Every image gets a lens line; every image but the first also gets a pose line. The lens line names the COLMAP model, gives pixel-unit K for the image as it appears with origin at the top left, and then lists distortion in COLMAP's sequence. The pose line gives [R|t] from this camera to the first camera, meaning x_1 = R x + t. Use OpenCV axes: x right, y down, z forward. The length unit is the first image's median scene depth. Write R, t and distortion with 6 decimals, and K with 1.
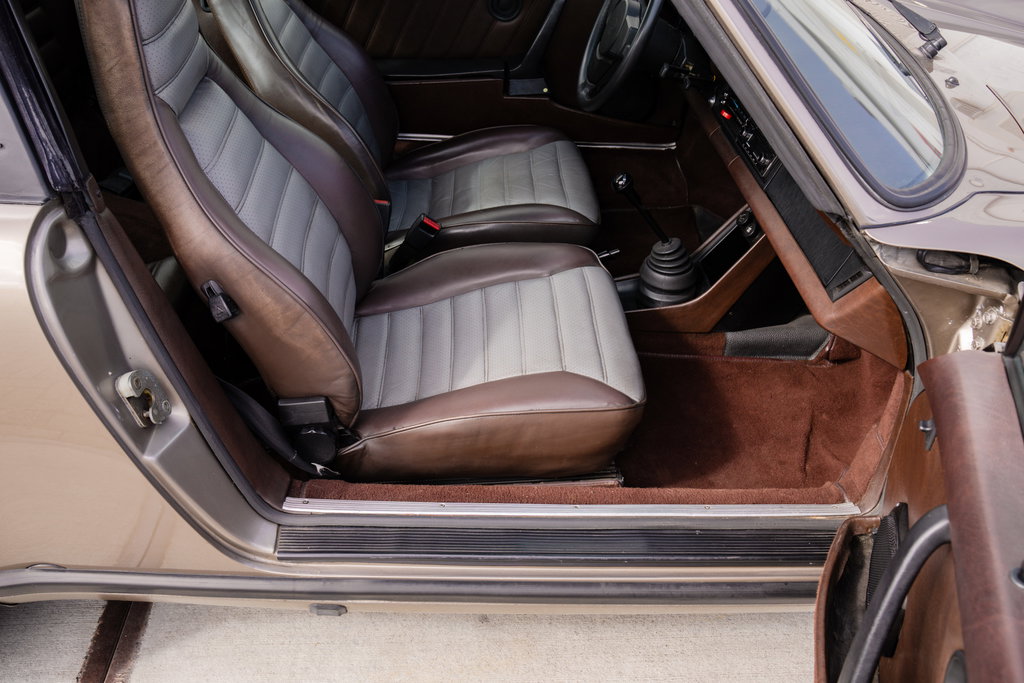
lens RADIAL K [[891.7, 0, 512.0], [0, 891.7, 341.5], [0, 0, 1]] dist [-0.059935, 0.104791]
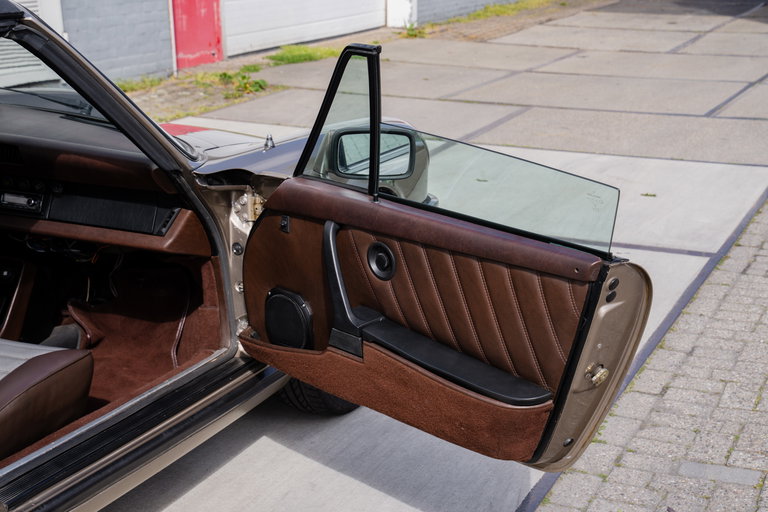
lens RADIAL K [[1237.6, 0, 384.0], [0, 1237.6, 256.0], [0, 0, 1]] dist [0.041968, 1.675803]
pose [[0.469765, -0.285042, 0.835507, -1.387332], [0.527343, 0.849626, -0.006640, 0.218246], [-0.707976, 0.443718, 0.549440, -0.580270]]
